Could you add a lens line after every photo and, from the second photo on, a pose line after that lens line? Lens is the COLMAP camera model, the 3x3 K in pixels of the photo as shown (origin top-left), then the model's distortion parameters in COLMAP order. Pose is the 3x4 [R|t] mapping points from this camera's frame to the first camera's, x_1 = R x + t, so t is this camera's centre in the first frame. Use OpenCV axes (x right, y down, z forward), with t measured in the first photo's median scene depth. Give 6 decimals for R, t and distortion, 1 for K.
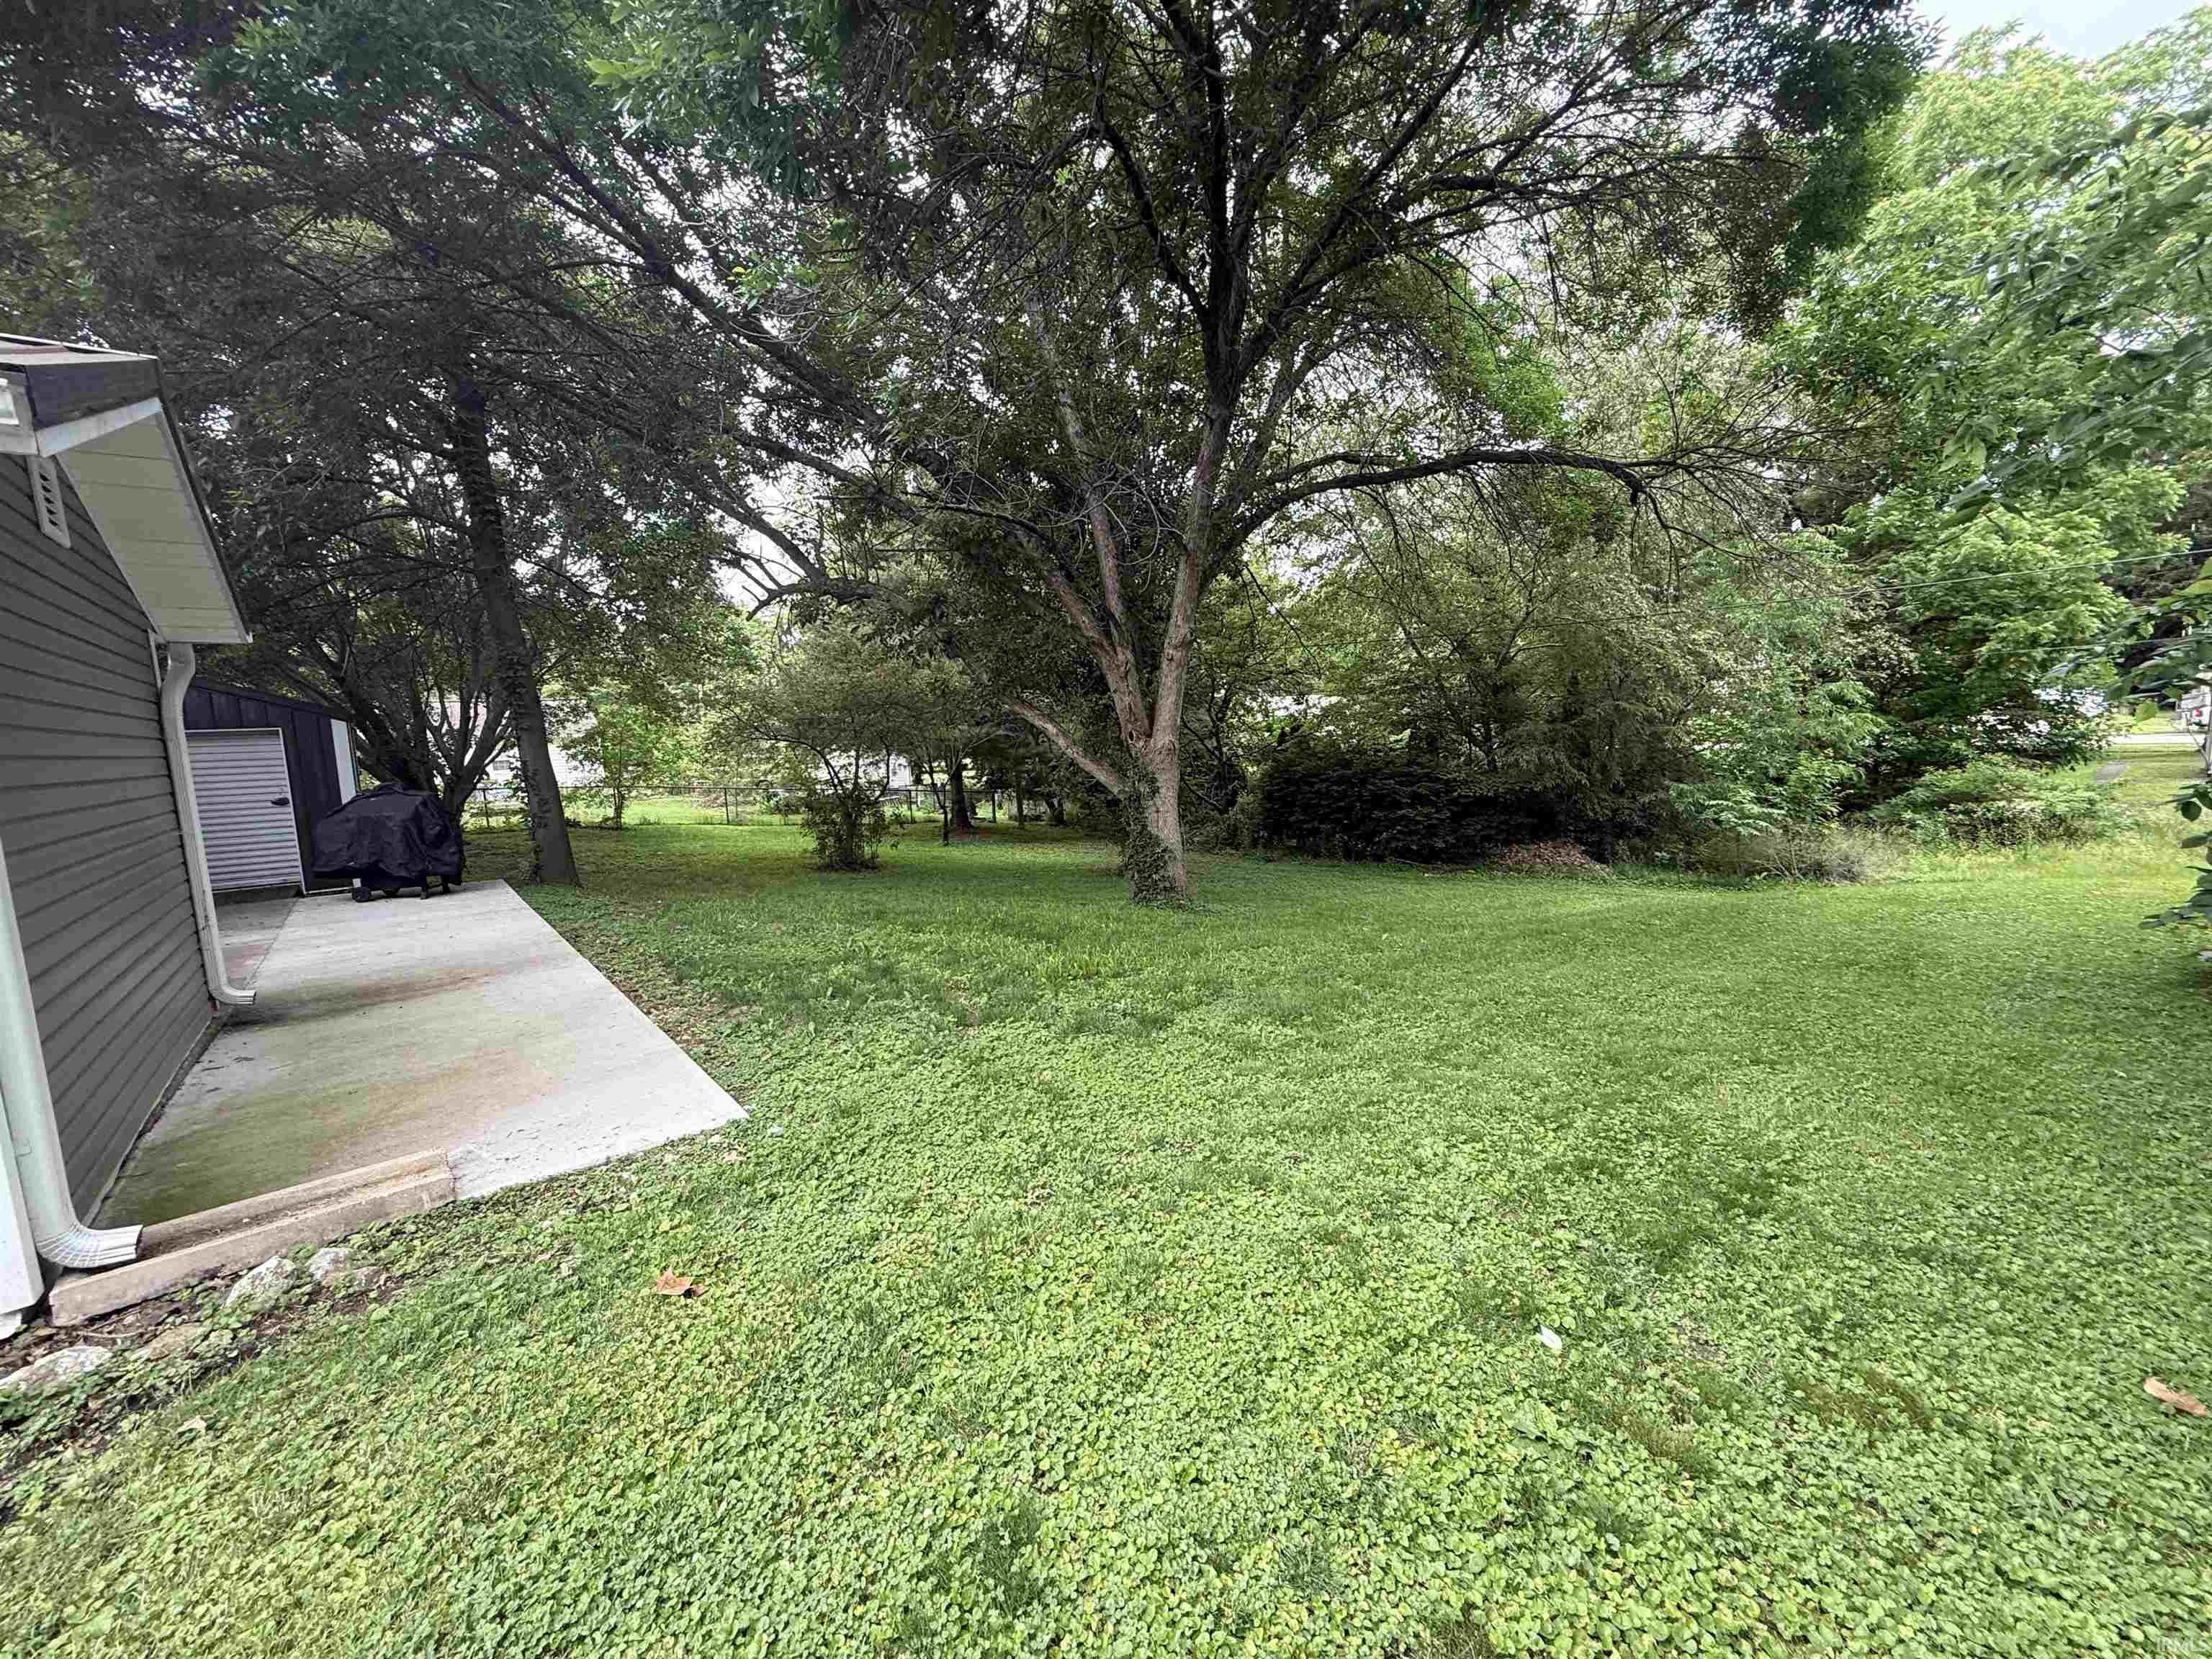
lens RADIAL K [[879.2, 0, 1107.8], [0, 879.2, 834.0], [0, 0, 1]] dist [-0.002458, 0.000610]
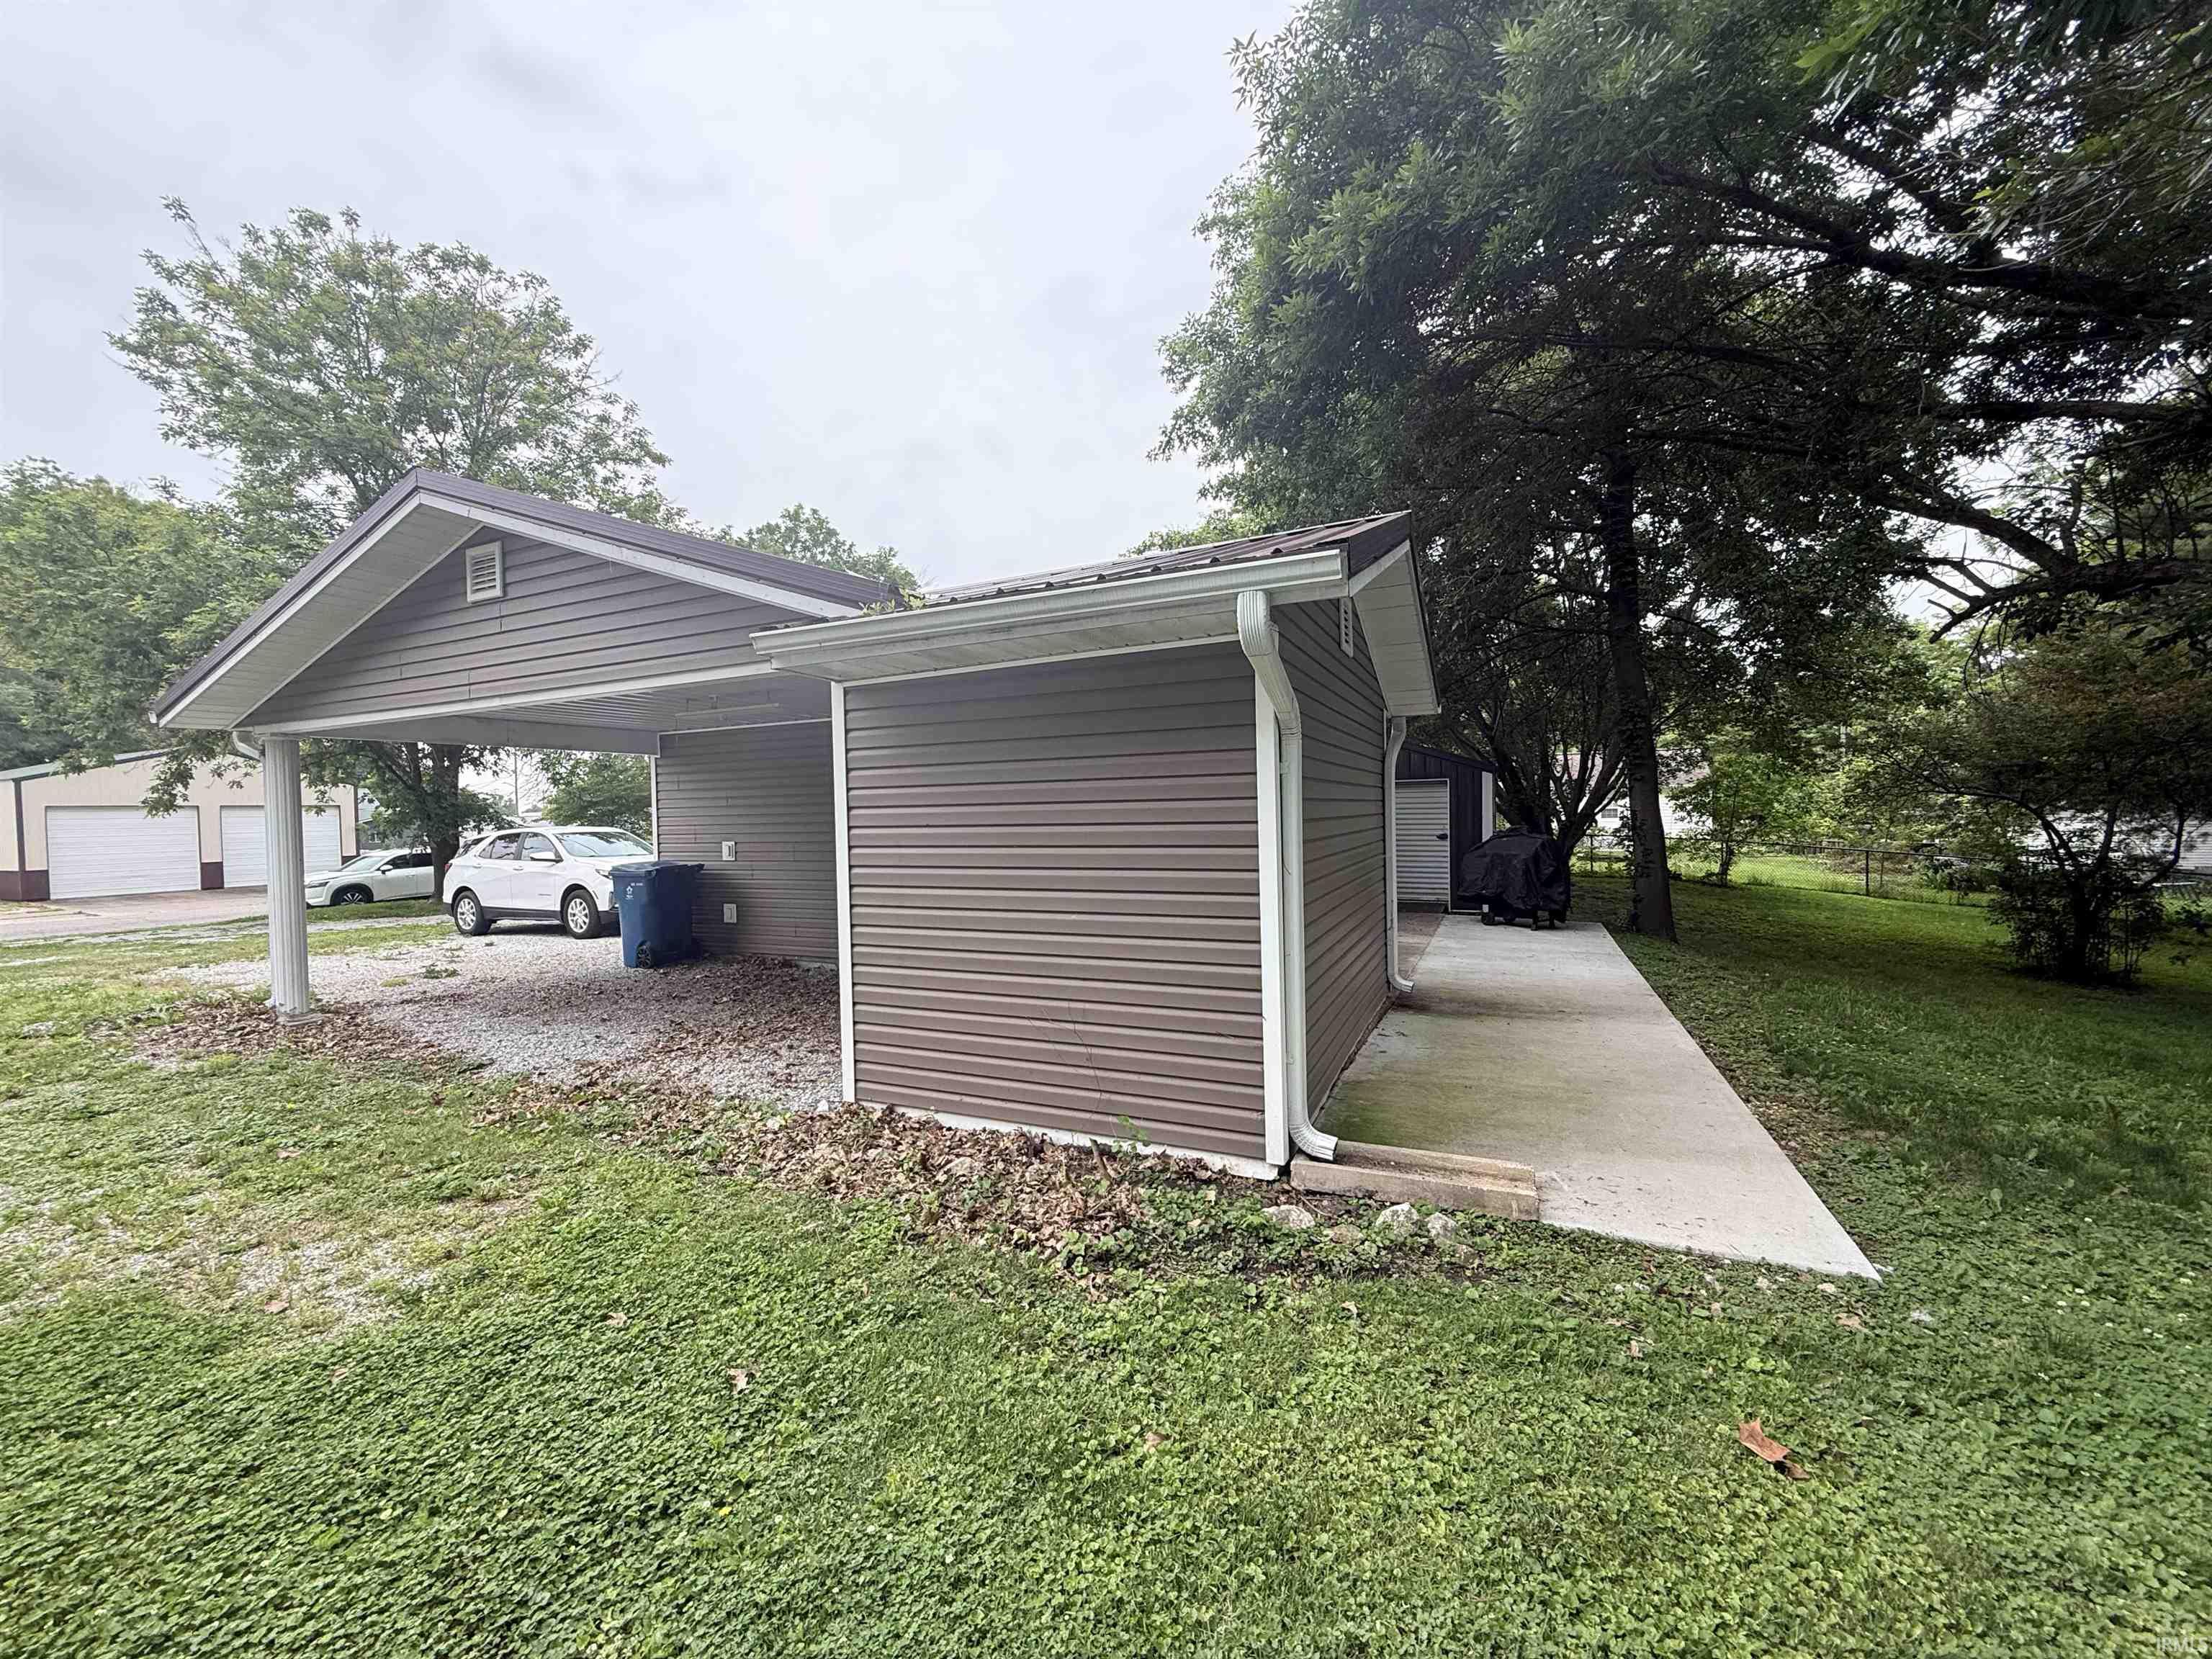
lens RADIAL K [[879.2, 0, 1093.7], [0, 879.2, 833.9], [0, 0, 1]] dist [-0.002458, 0.000610]
pose [[0.424503, 0.055583, -0.903719, -0.011951], [-0.106271, 0.994274, 0.011234, -0.001554], [0.899168, 0.091270, 0.427979, 0.005267]]
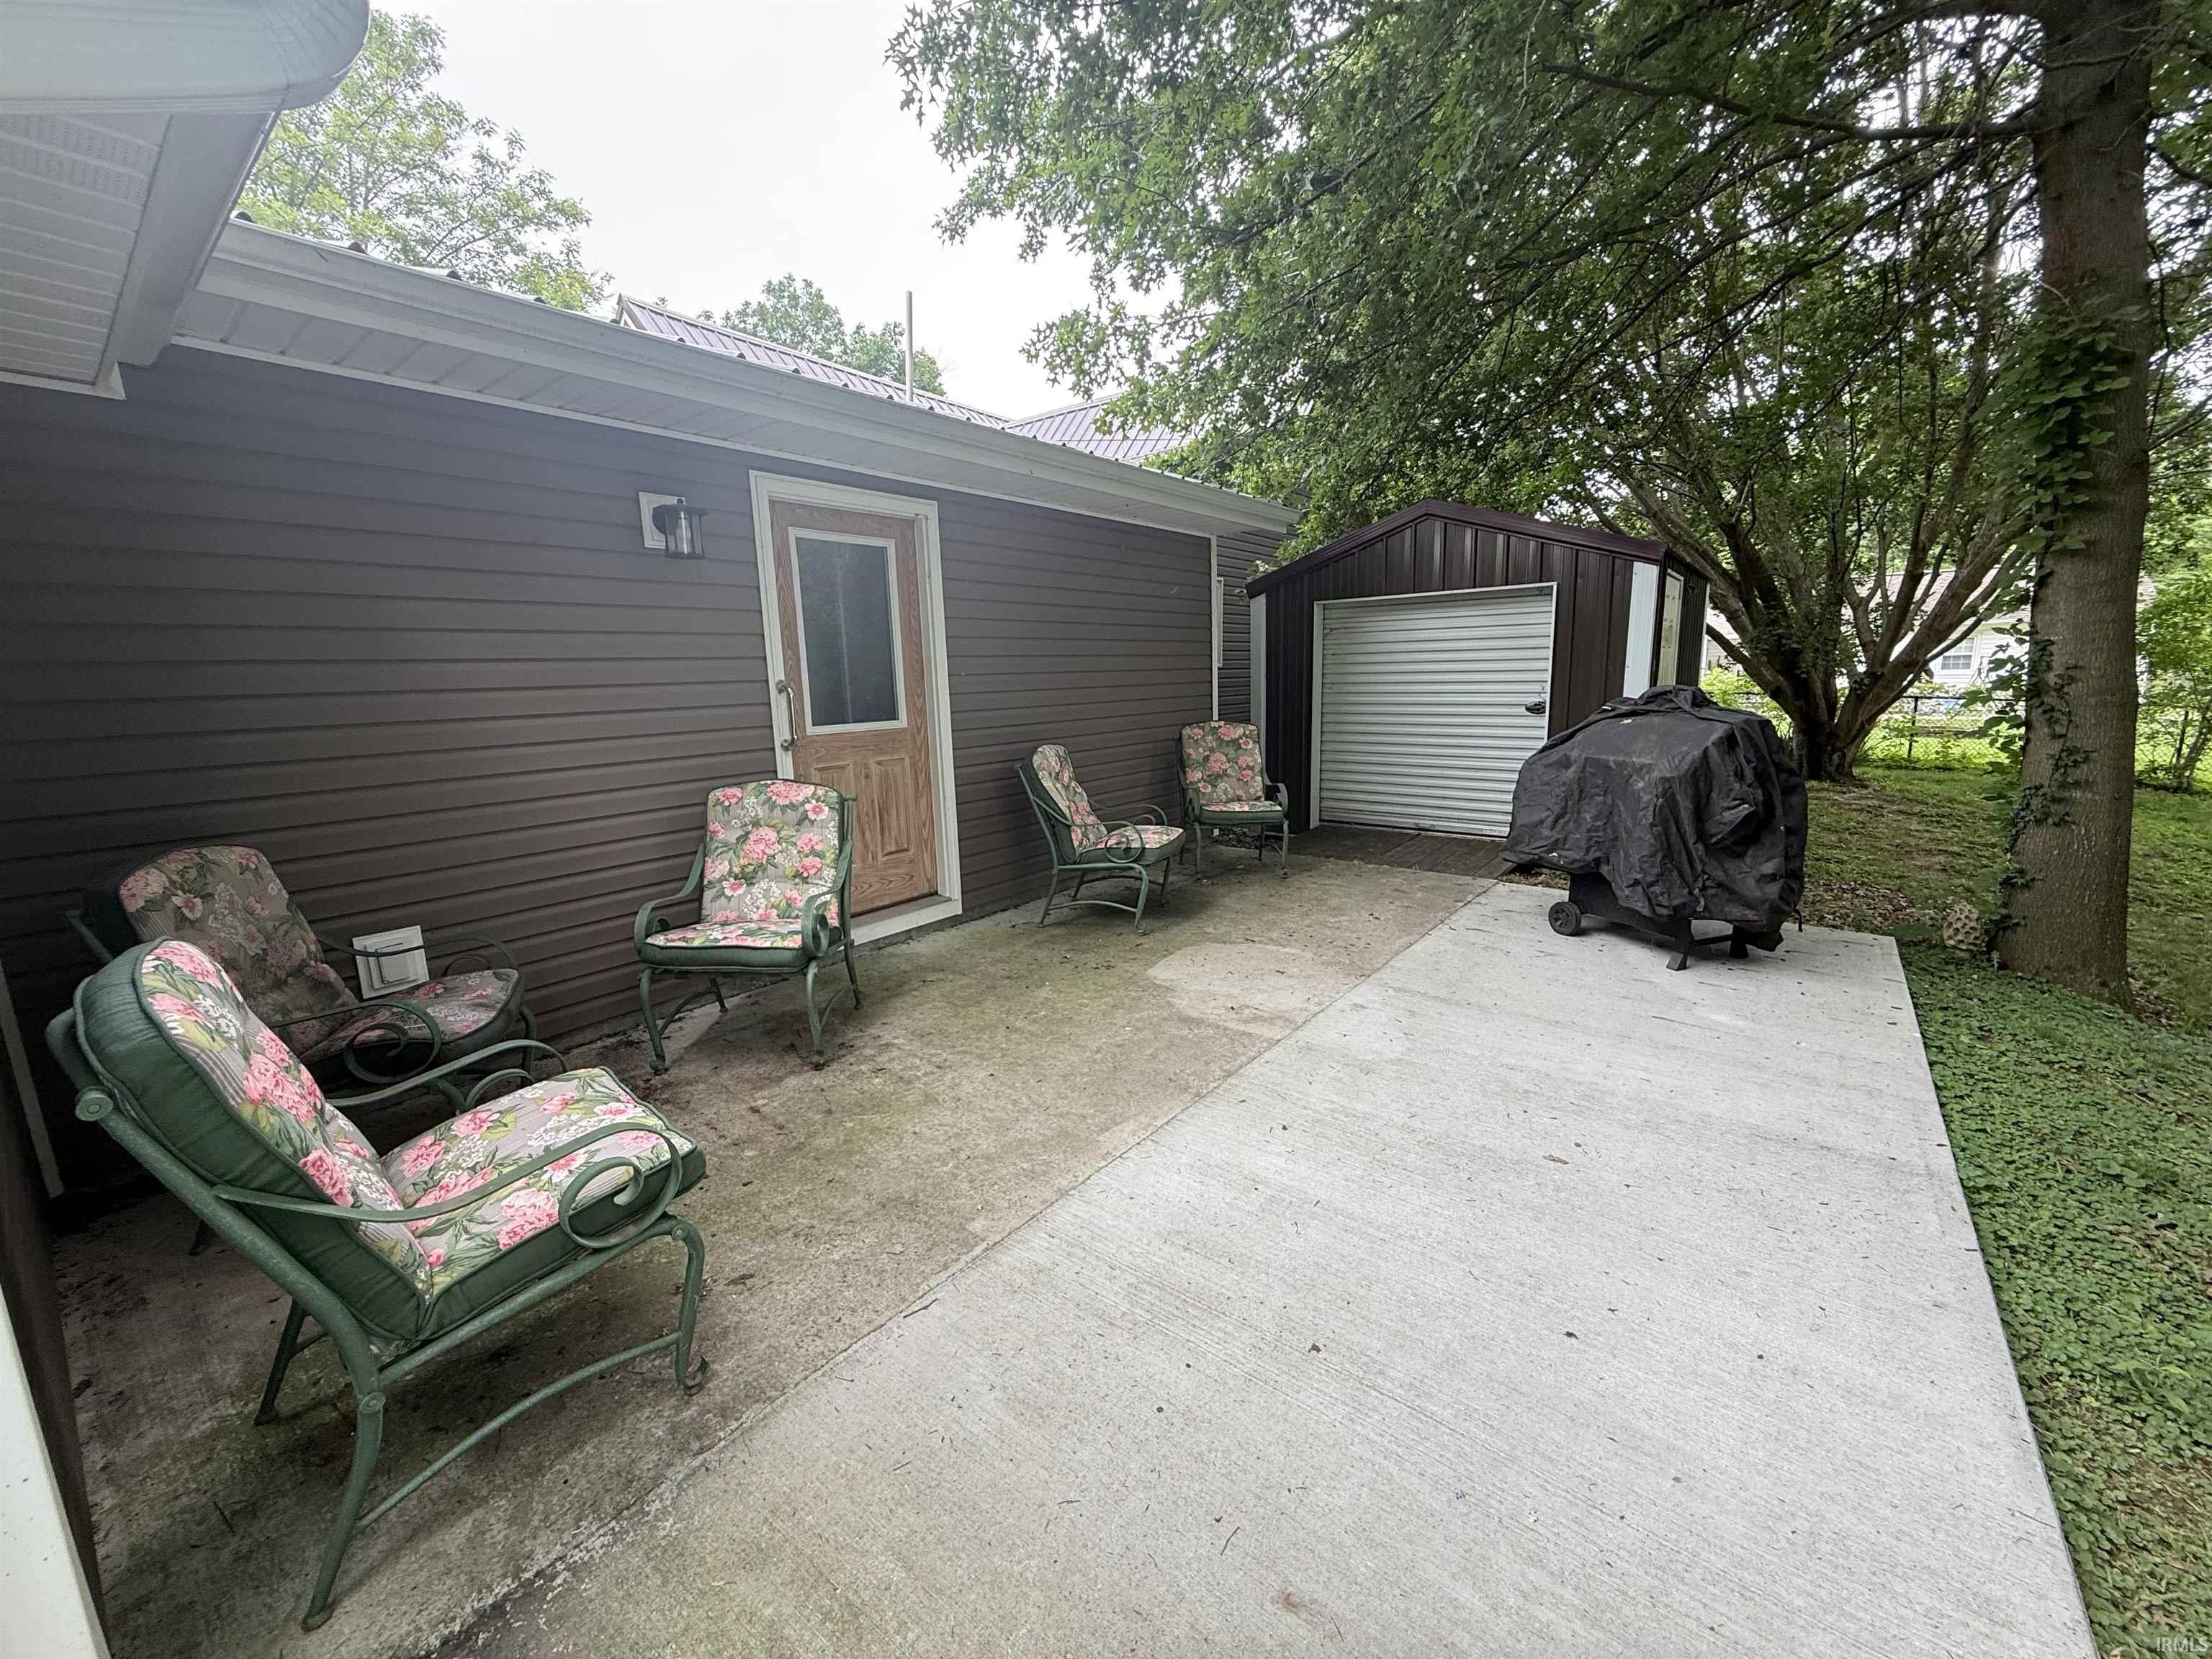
lens RADIAL K [[879.2, 0, 1101.9], [0, 879.2, 827.6], [0, 0, 1]] dist [-0.002458, 0.000610]
pose [[0.205711, 0.203310, -0.957261, -0.471792], [-0.097447, 0.977575, 0.186684, -0.046757], [0.973749, 0.054879, 0.220909, 0.672772]]
